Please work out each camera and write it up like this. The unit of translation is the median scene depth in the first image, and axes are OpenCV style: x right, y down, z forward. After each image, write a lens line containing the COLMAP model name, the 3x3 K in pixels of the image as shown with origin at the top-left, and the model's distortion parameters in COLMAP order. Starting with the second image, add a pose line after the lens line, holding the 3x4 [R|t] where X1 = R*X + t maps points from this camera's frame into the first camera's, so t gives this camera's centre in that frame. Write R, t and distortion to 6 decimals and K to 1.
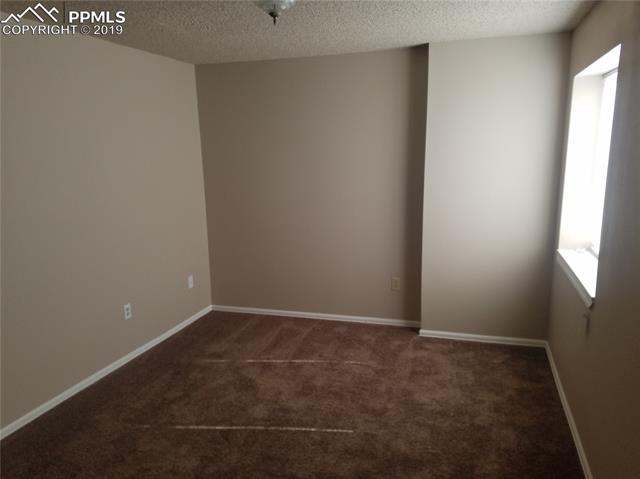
lens RADIAL K [[478.7, 0, 316.7], [0, 478.7, 243.9], [0, 0, 1]] dist [0.134846, -0.000227]
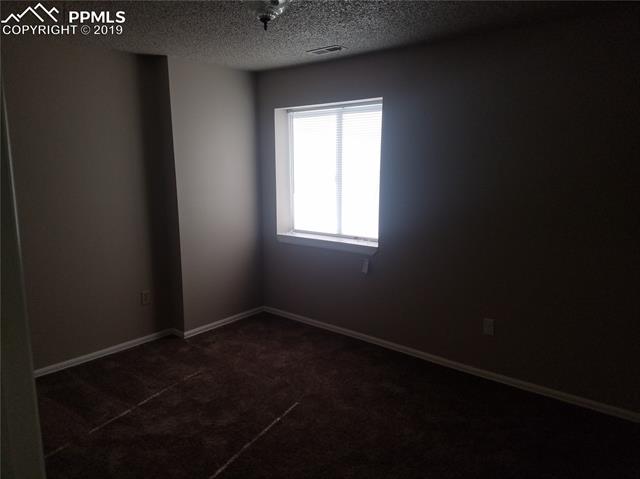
lens RADIAL K [[493.2, 0, 320.0], [0, 493.2, 239.5], [0, 0, 1]] dist [0.002182, -0.000504]
pose [[0.375147, -0.130478, 0.917736, -0.644898], [0.176510, 0.981984, 0.067459, -0.036459], [-0.910005, 0.136683, 0.391419, 0.330781]]
